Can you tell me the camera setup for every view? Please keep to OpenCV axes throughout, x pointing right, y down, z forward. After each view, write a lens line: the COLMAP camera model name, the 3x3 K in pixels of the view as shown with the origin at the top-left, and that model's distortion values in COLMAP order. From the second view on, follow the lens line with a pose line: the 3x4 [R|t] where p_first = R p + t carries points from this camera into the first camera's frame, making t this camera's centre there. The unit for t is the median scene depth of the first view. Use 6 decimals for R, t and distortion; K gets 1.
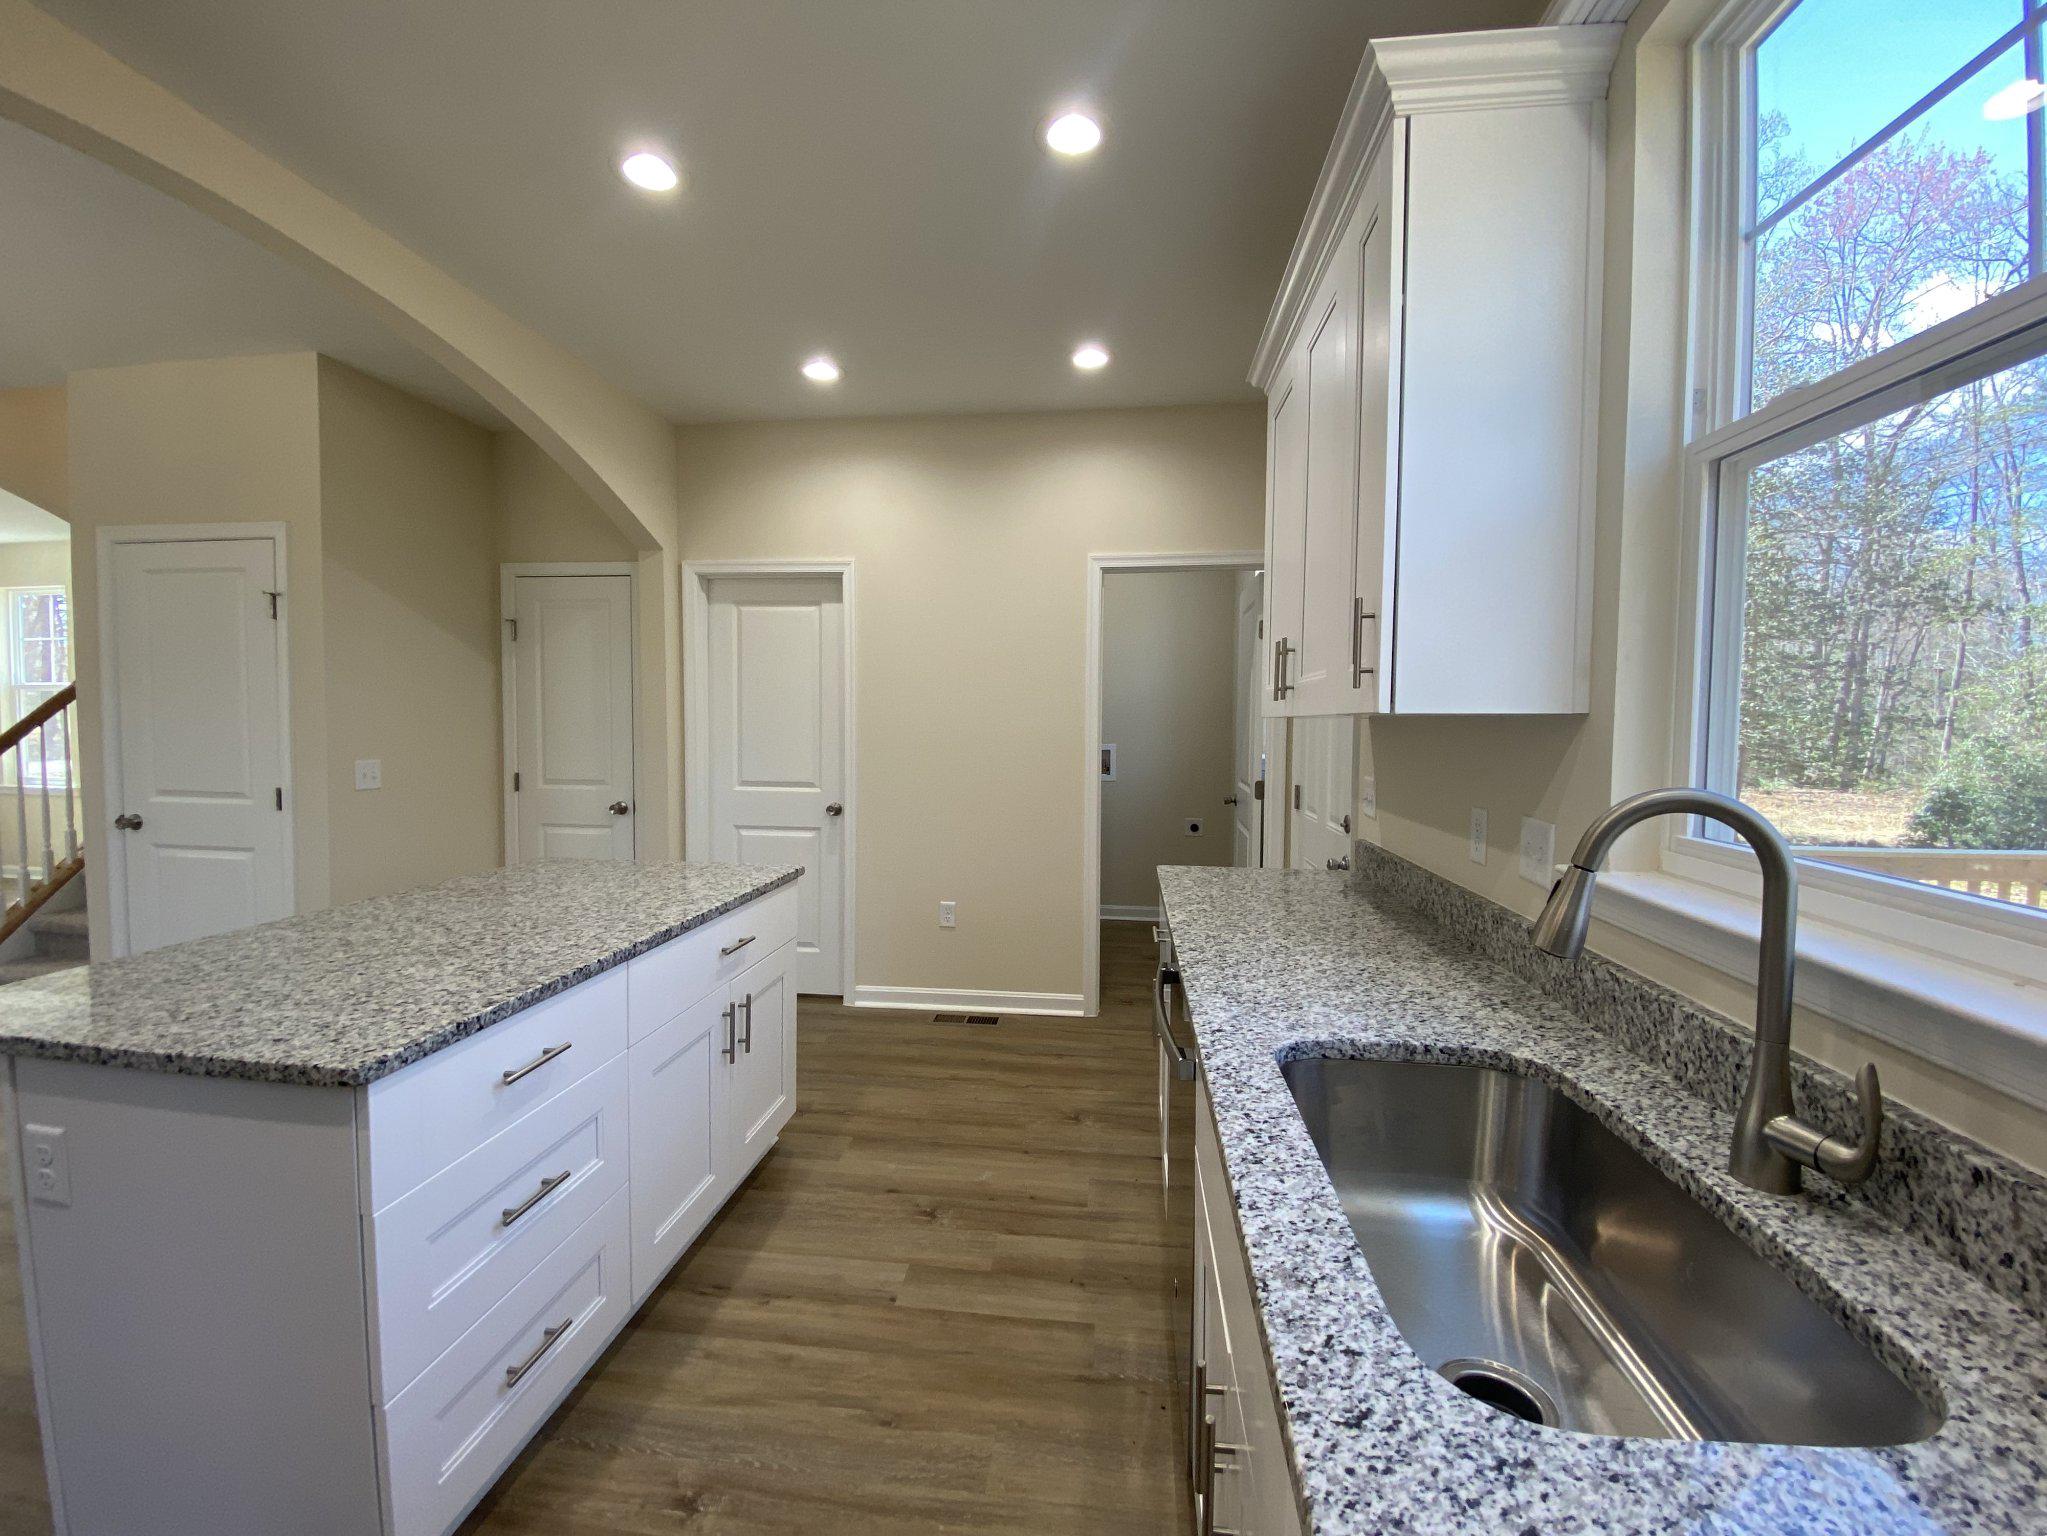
lens RADIAL K [[830.3, 0, 1017.3], [0, 830.3, 757.7], [0, 0, 1]] dist [0.018198, -0.018725]
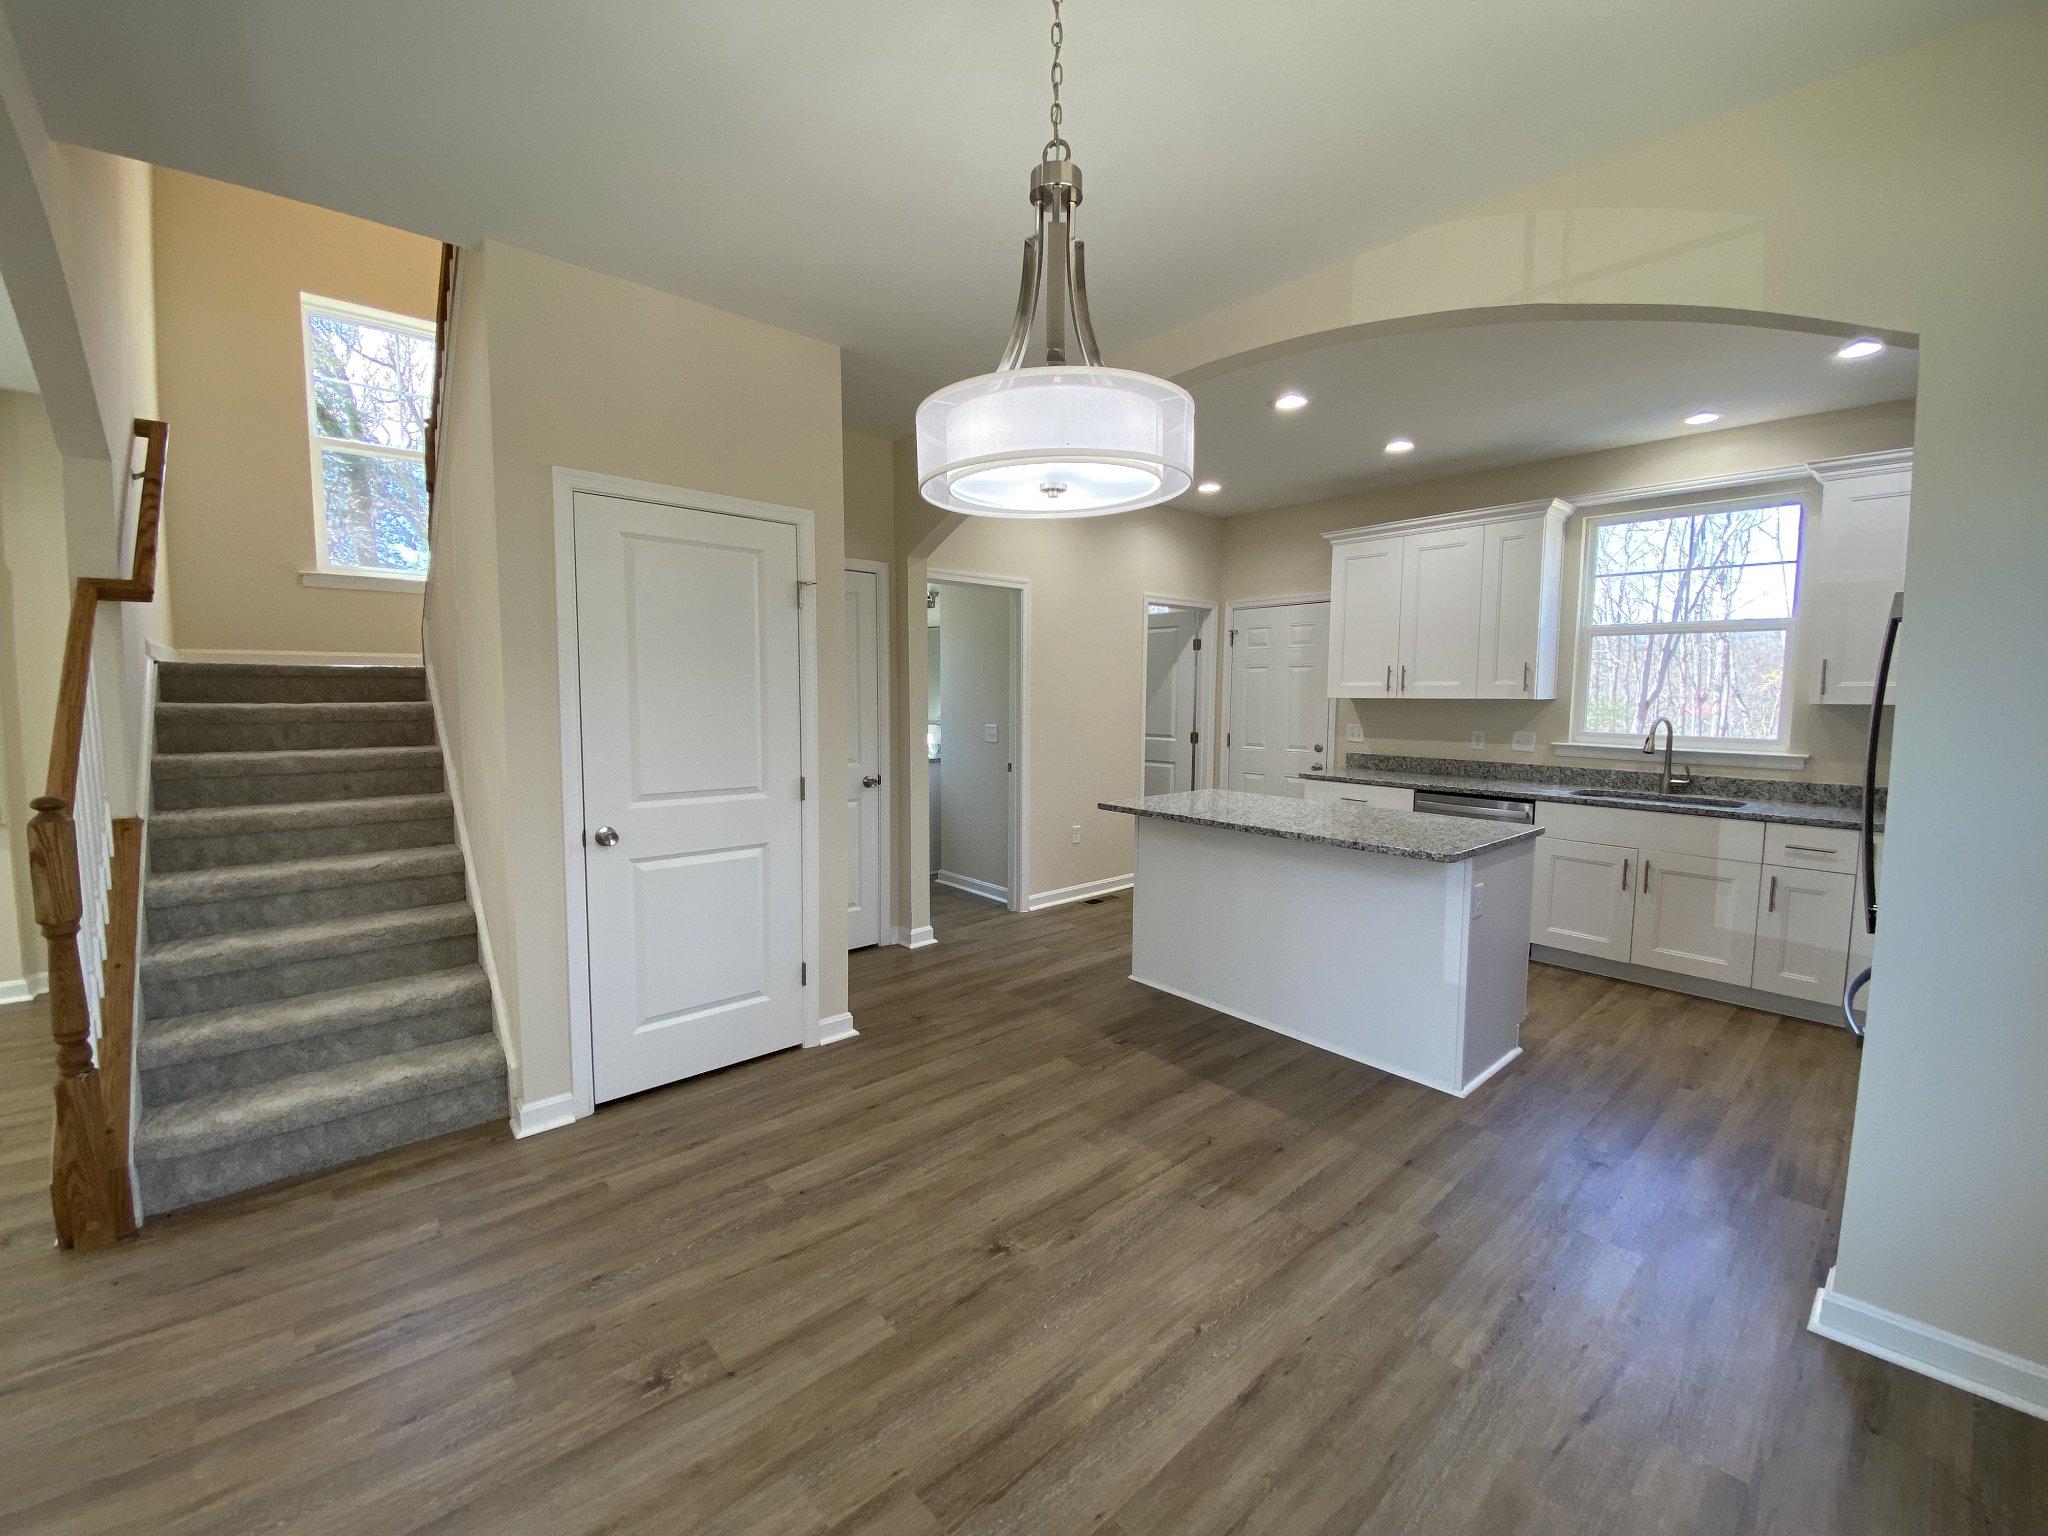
lens RADIAL K [[823.1, 0, 1016.6], [0, 823.1, 760.9], [0, 0, 1]] dist [0.022848, -0.021513]
pose [[0.671497, -0.068296, 0.737853, -2.618960], [0.033746, 0.997529, 0.061621, -0.065342], [-0.740239, -0.016479, 0.672142, 0.260948]]
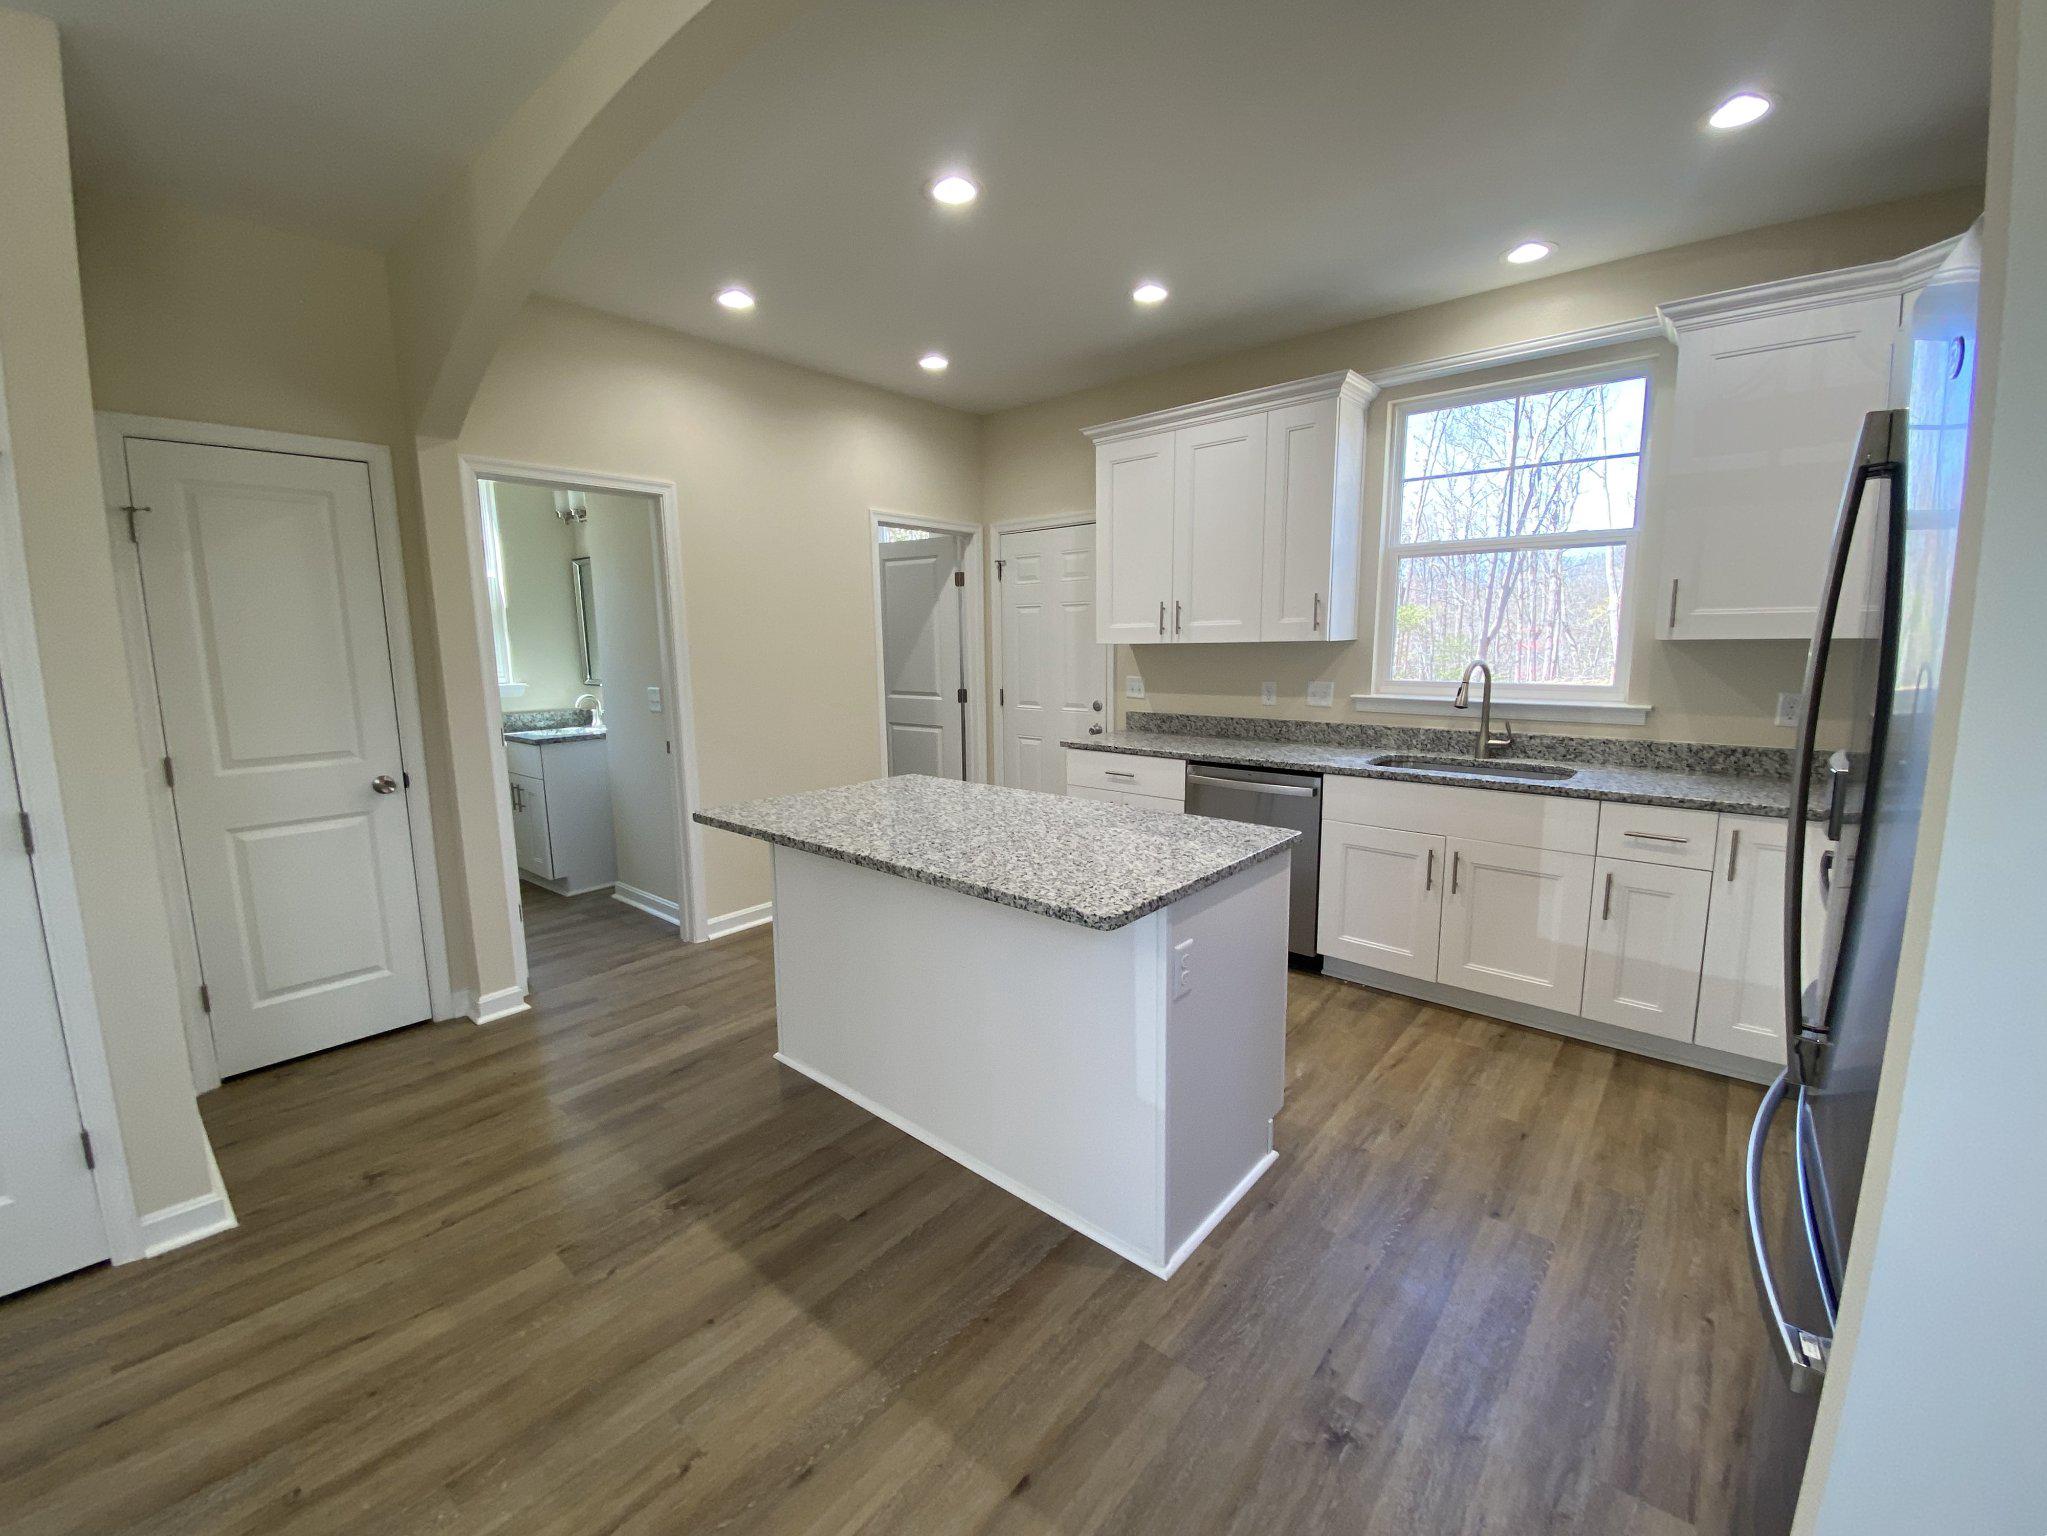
lens RADIAL K [[832.7, 0, 1020.1], [0, 832.7, 758.8], [0, 0, 1]] dist [0.028459, -0.023973]
pose [[0.560633, -0.134757, 0.817026, -1.736298], [0.055391, 0.990562, 0.125371, -0.054863], [-0.826210, -0.025032, 0.562806, 0.275016]]
